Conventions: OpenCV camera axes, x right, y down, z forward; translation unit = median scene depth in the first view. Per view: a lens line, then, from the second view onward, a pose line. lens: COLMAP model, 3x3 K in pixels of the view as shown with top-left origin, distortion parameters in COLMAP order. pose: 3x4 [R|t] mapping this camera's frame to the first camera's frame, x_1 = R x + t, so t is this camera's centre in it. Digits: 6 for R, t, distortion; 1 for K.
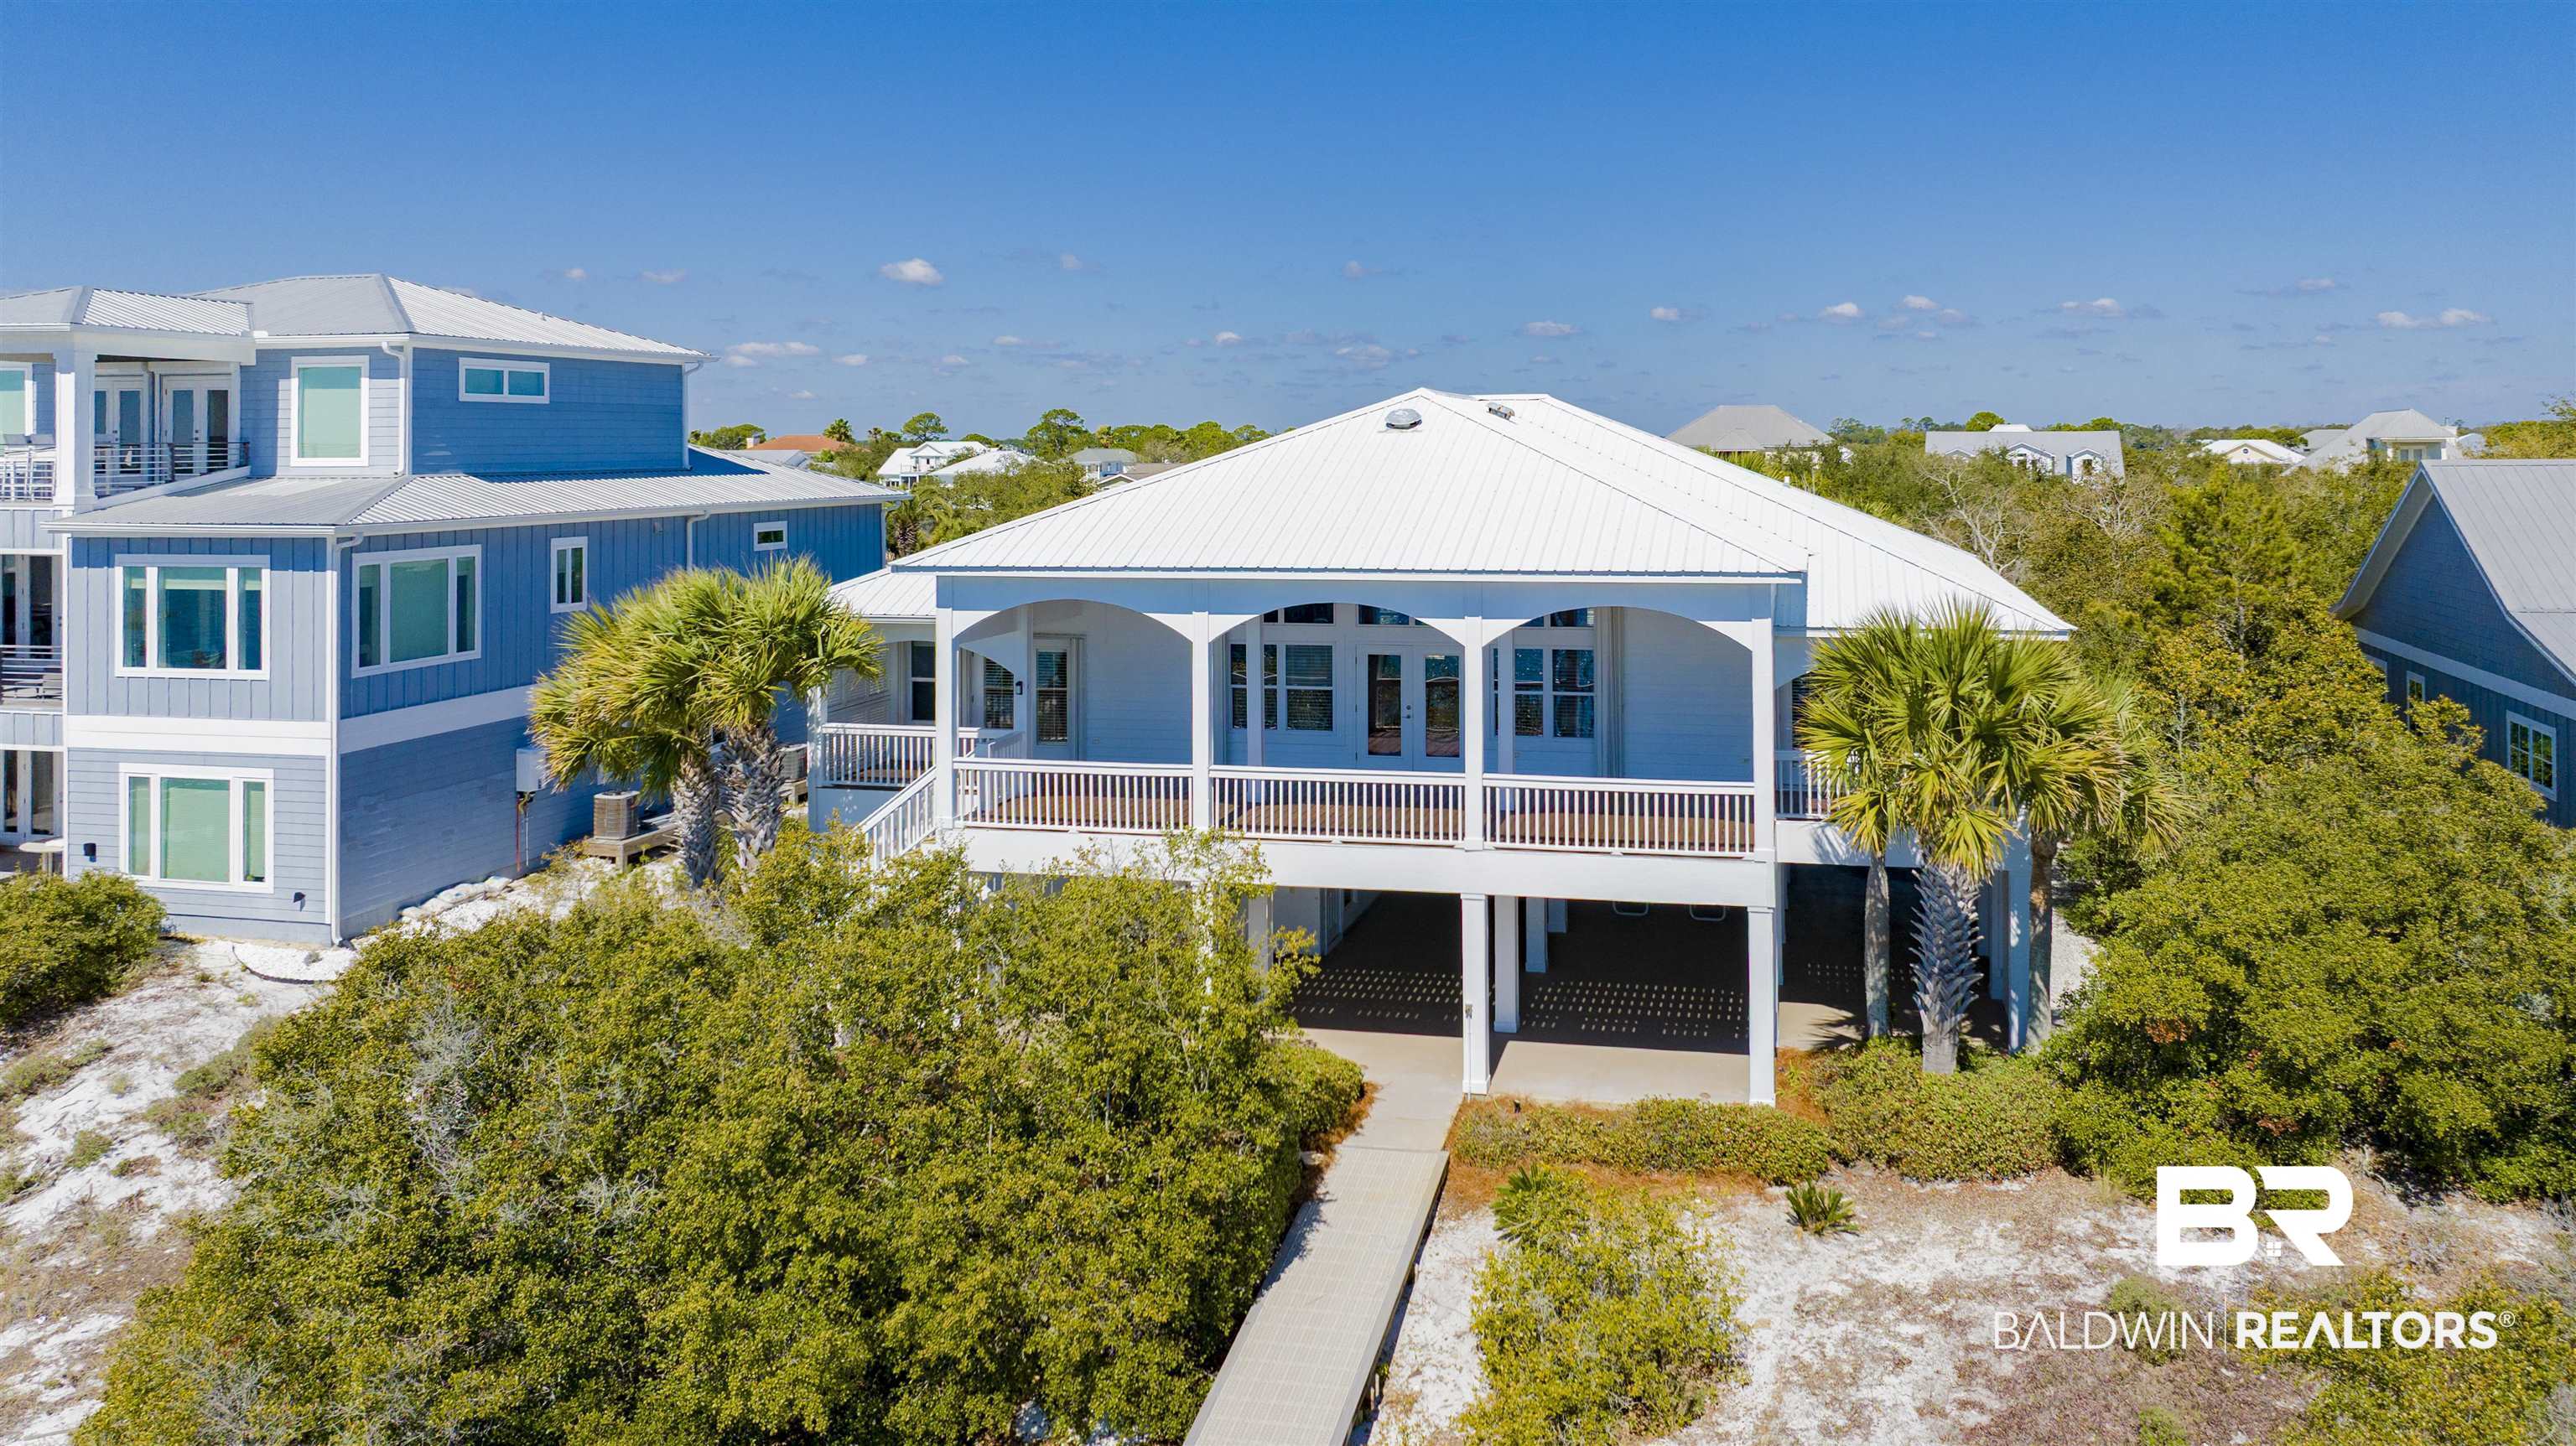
lens RADIAL K [[1874.6, 0, 1393.7], [0, 1874.6, 431.4], [0, 0, 1]] dist [-0.007145, -0.005912]
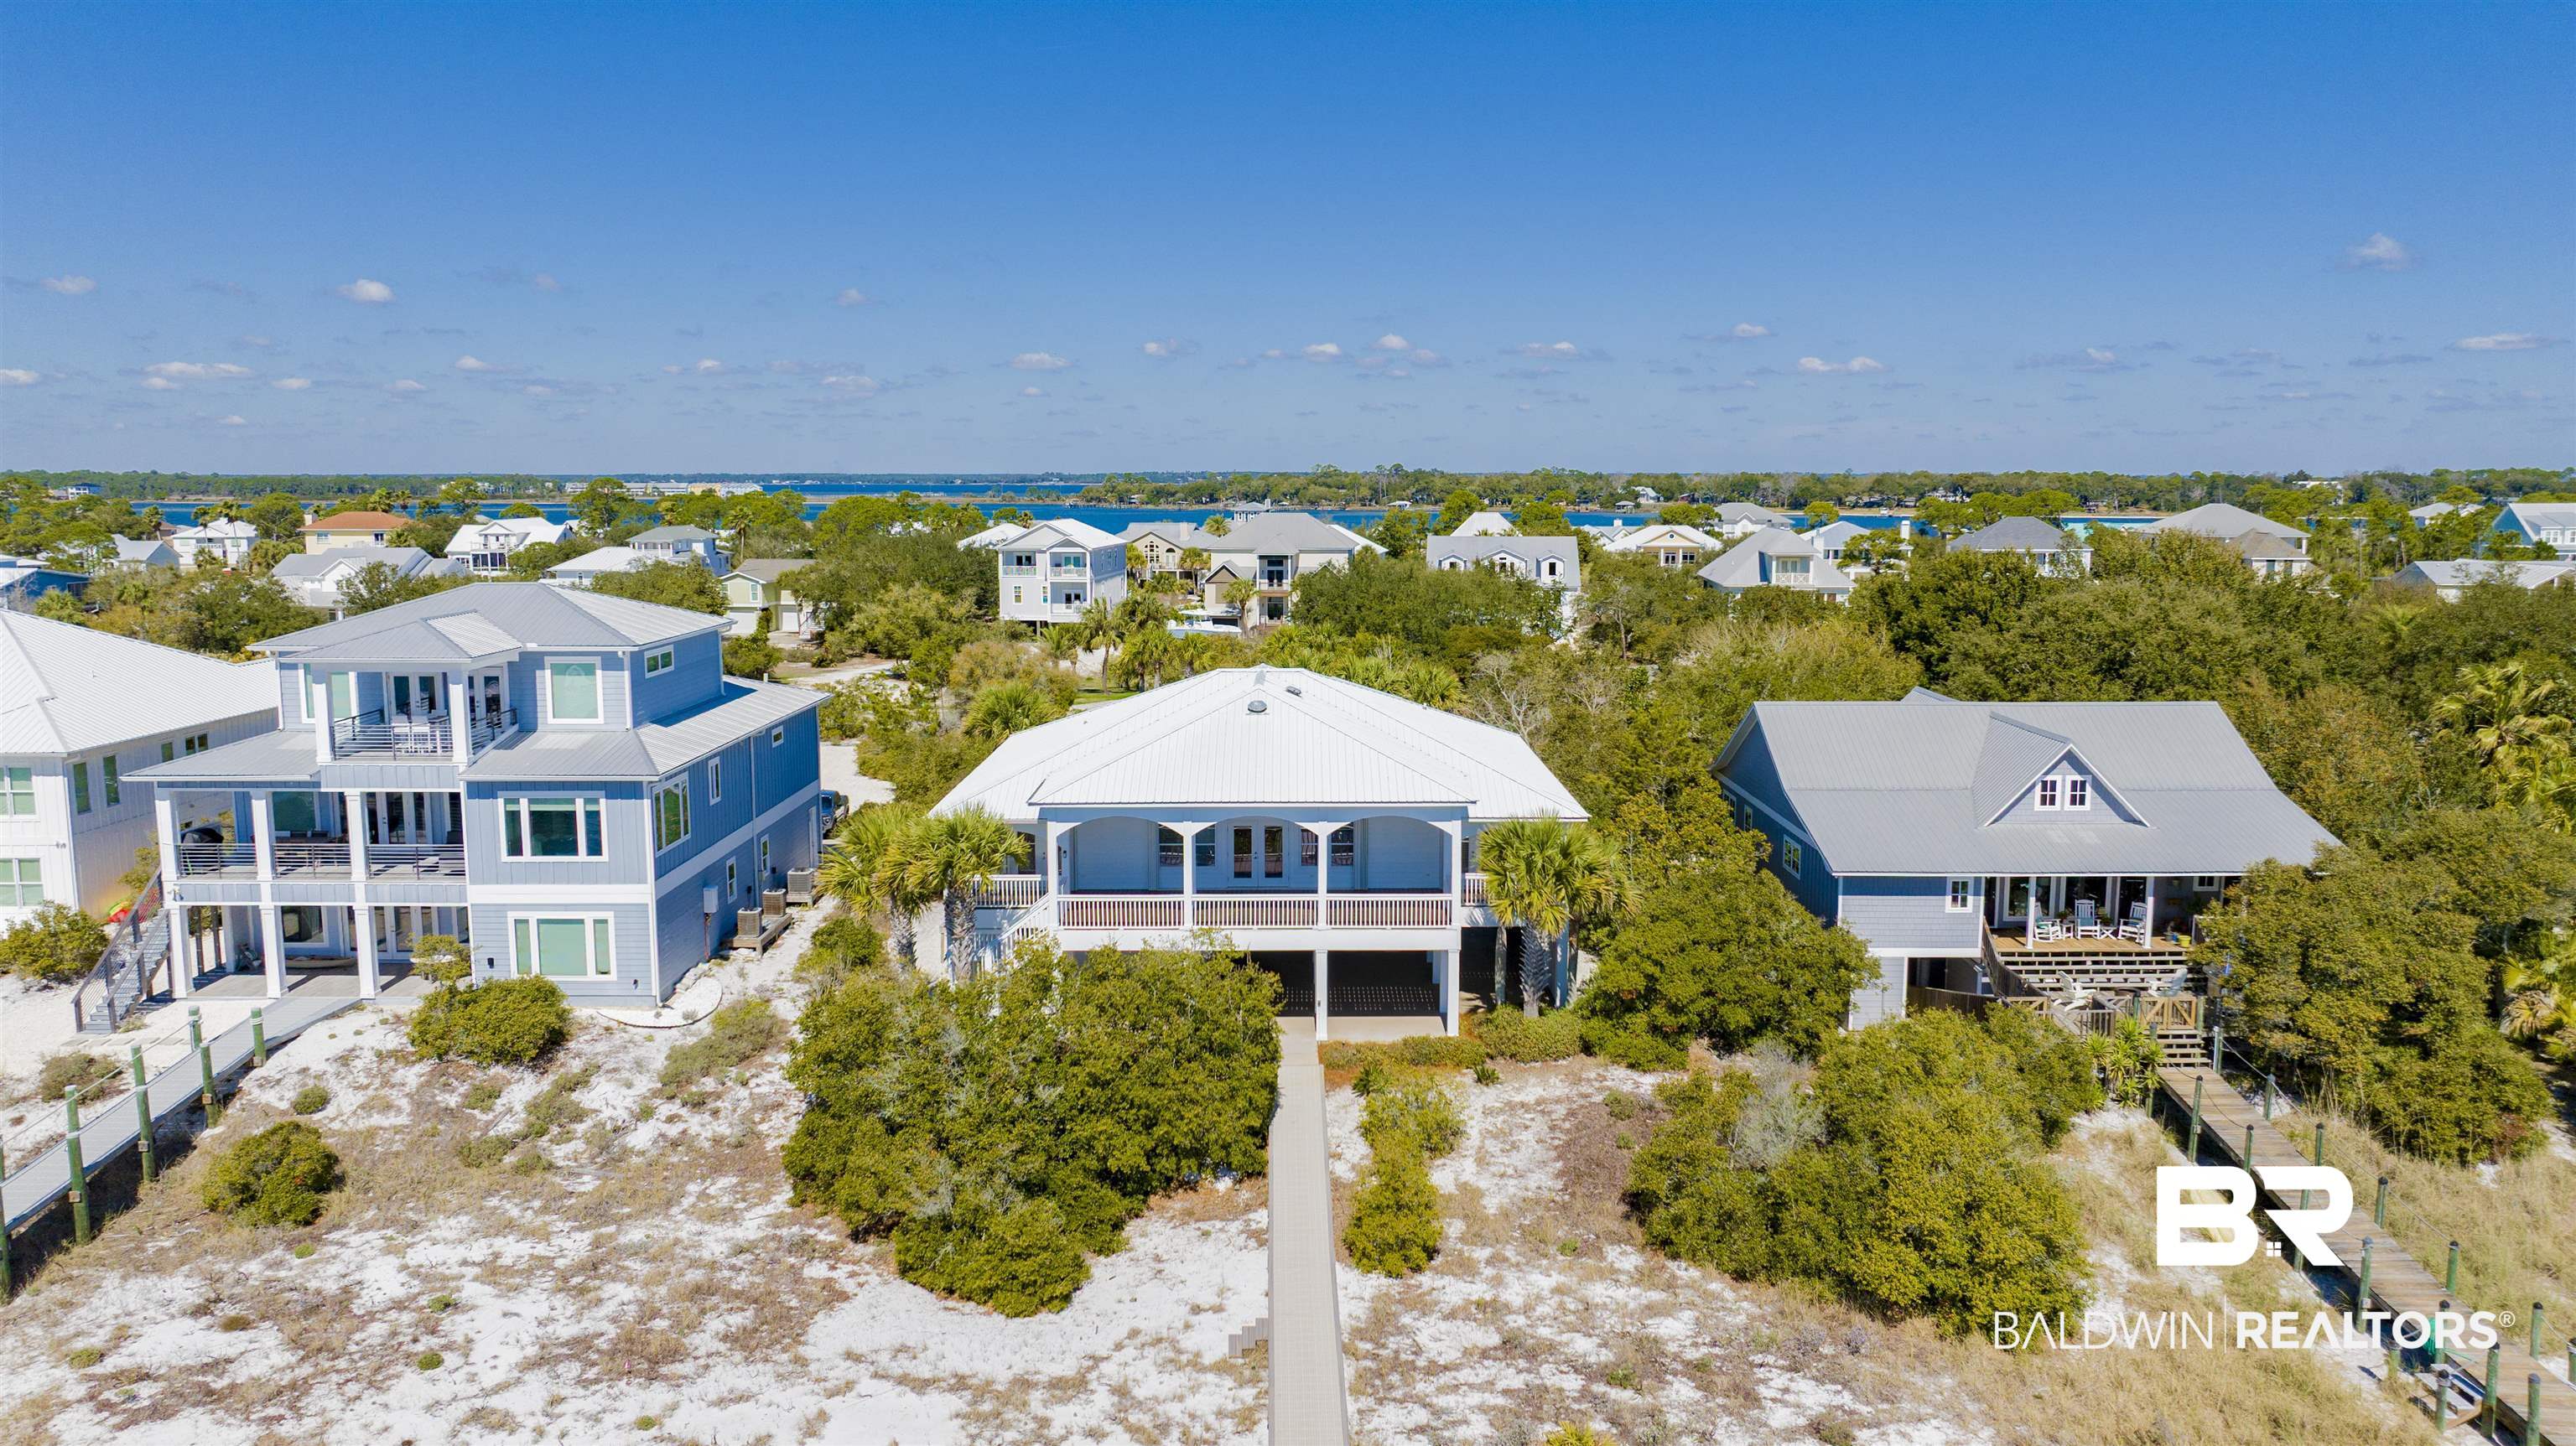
lens RADIAL K [[1851.8, 0, 1286.8], [0, 1851.8, 730.8], [0, 0, 1]] dist [0.001548, 0.000500]
pose [[0.975247, -0.025087, 0.219692, -0.408170], [-0.008244, 0.988727, 0.149503, -0.282460], [-0.220966, -0.147614, 0.964046, -0.885099]]
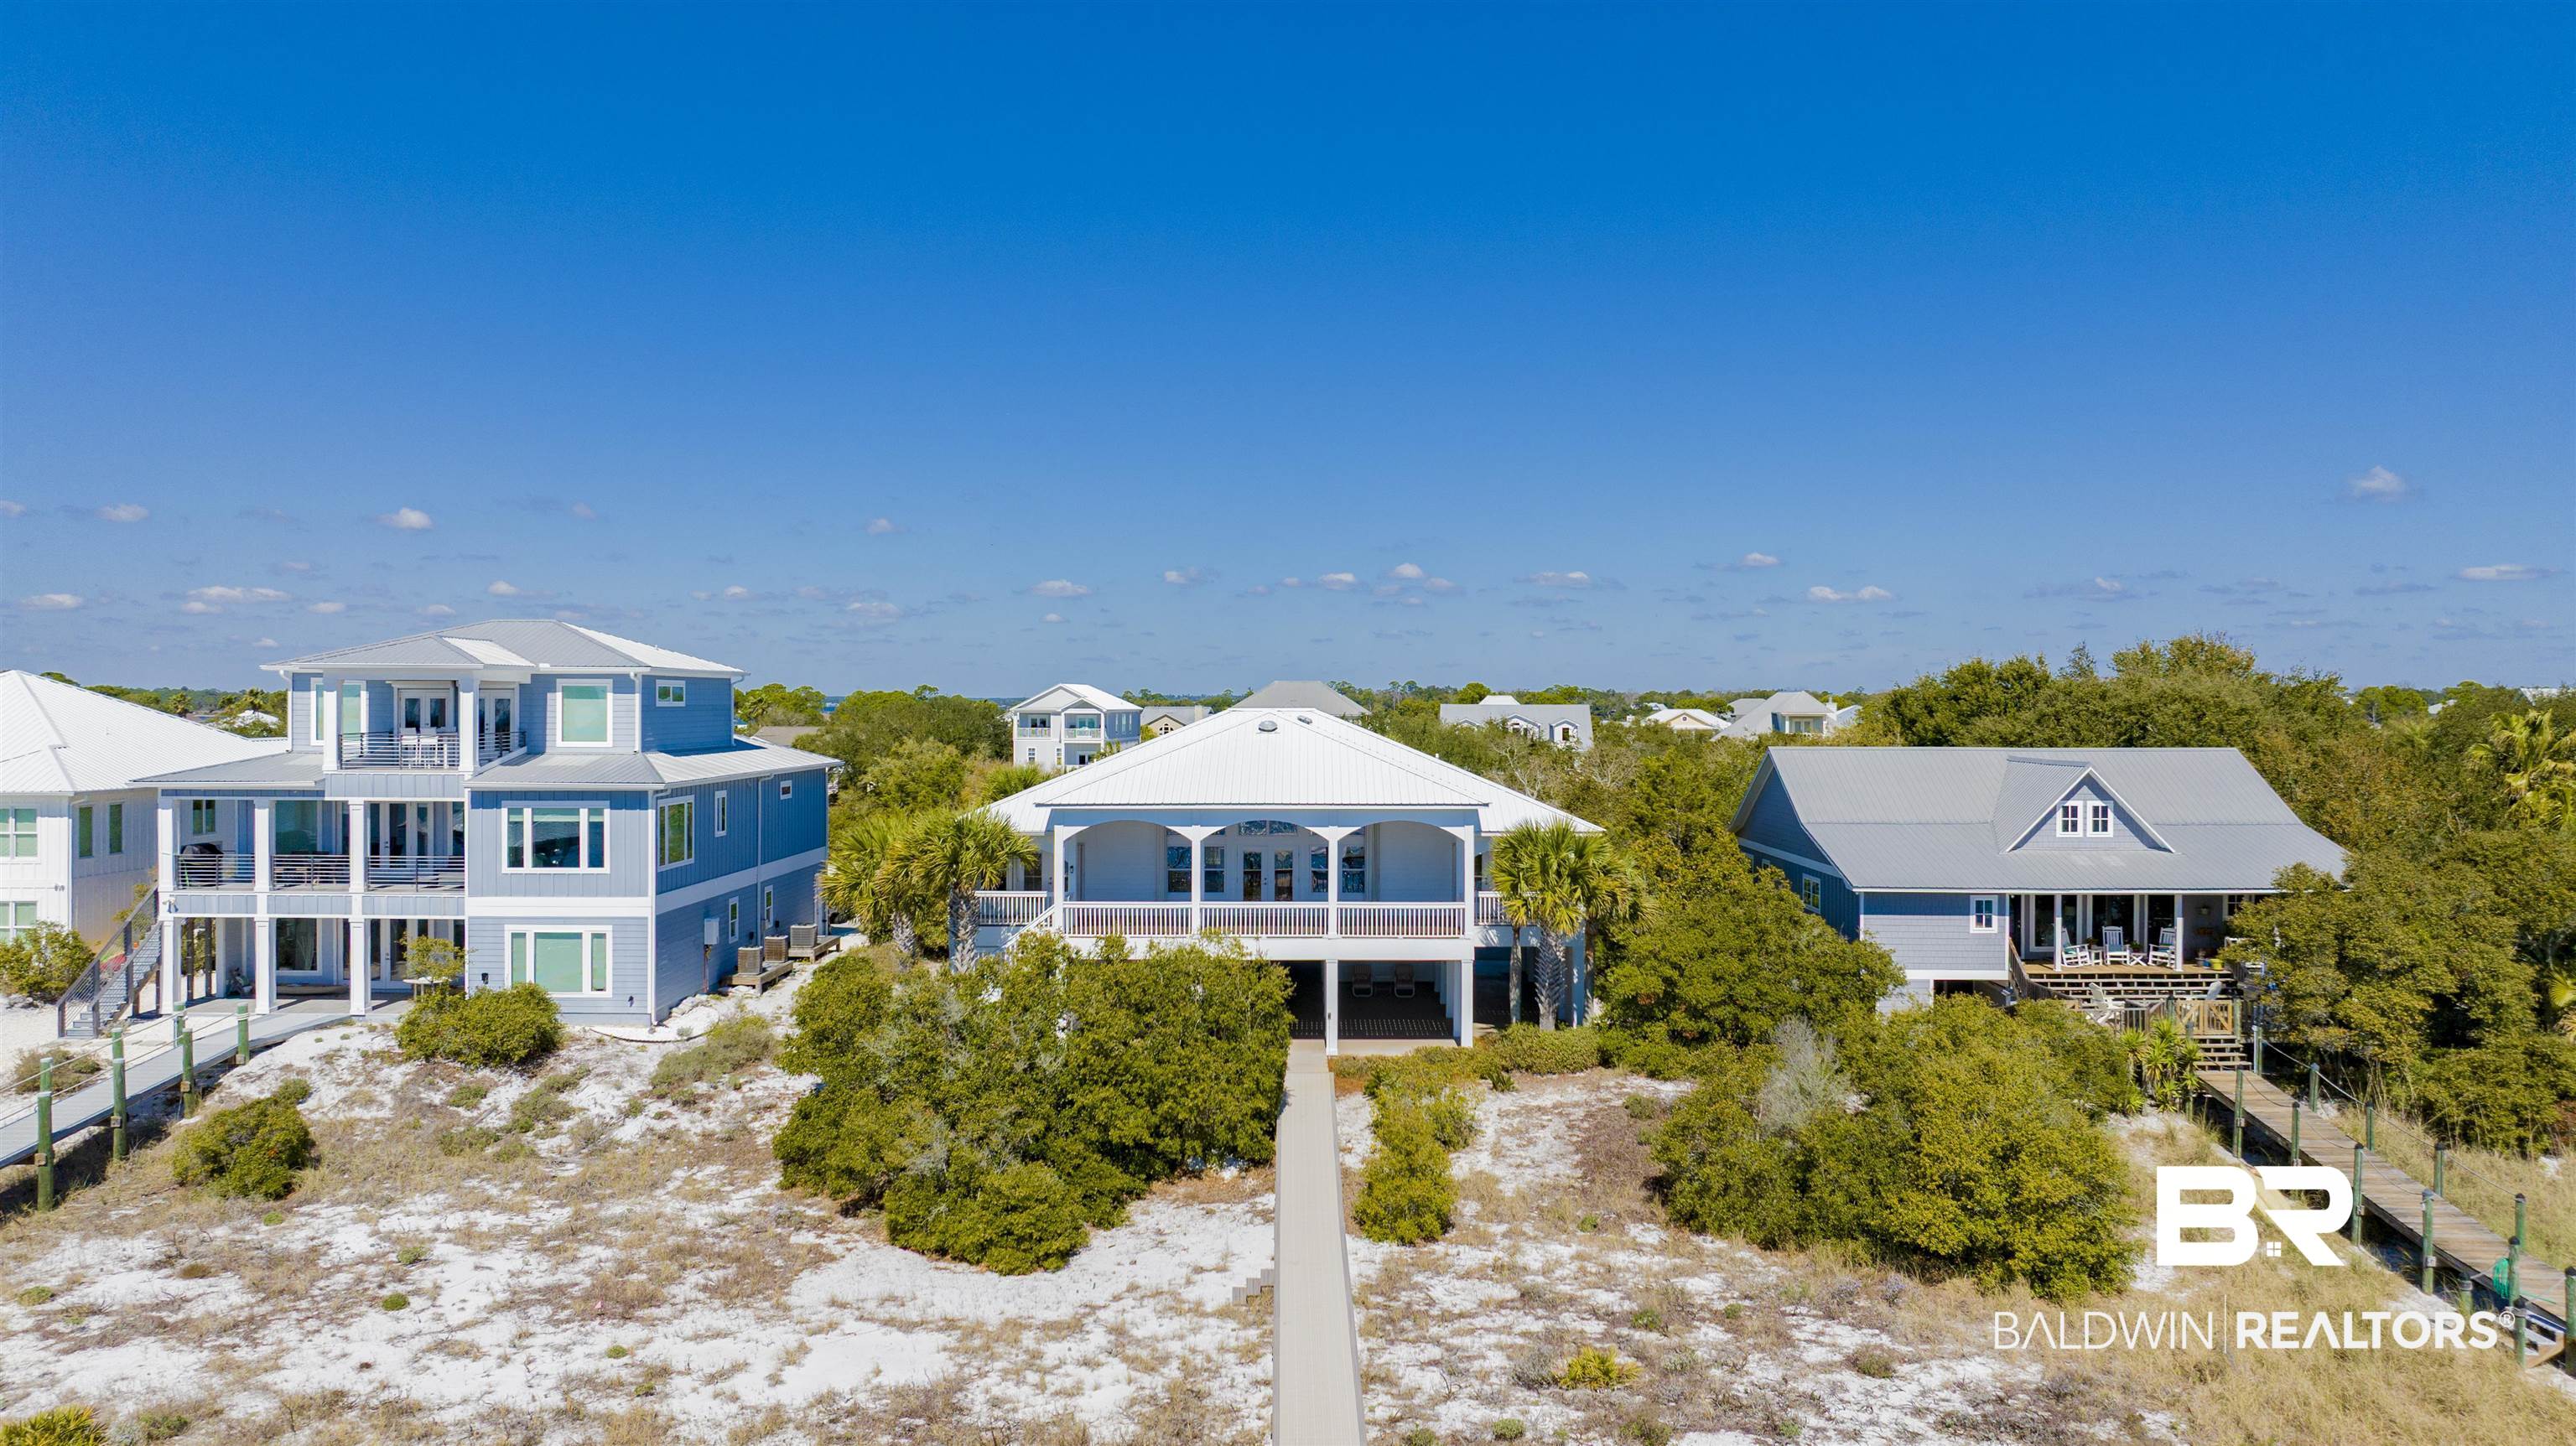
lens RADIAL K [[1854.8, 0, 1288.0], [0, 1854.8, 723.0], [0, 0, 1]] dist [-0.001020, 0.007580]
pose [[0.977099, 0.004758, 0.212734, -0.401673], [-0.008988, 0.999781, 0.018924, -0.048701], [-0.212597, -0.020402, 0.976927, -0.898409]]
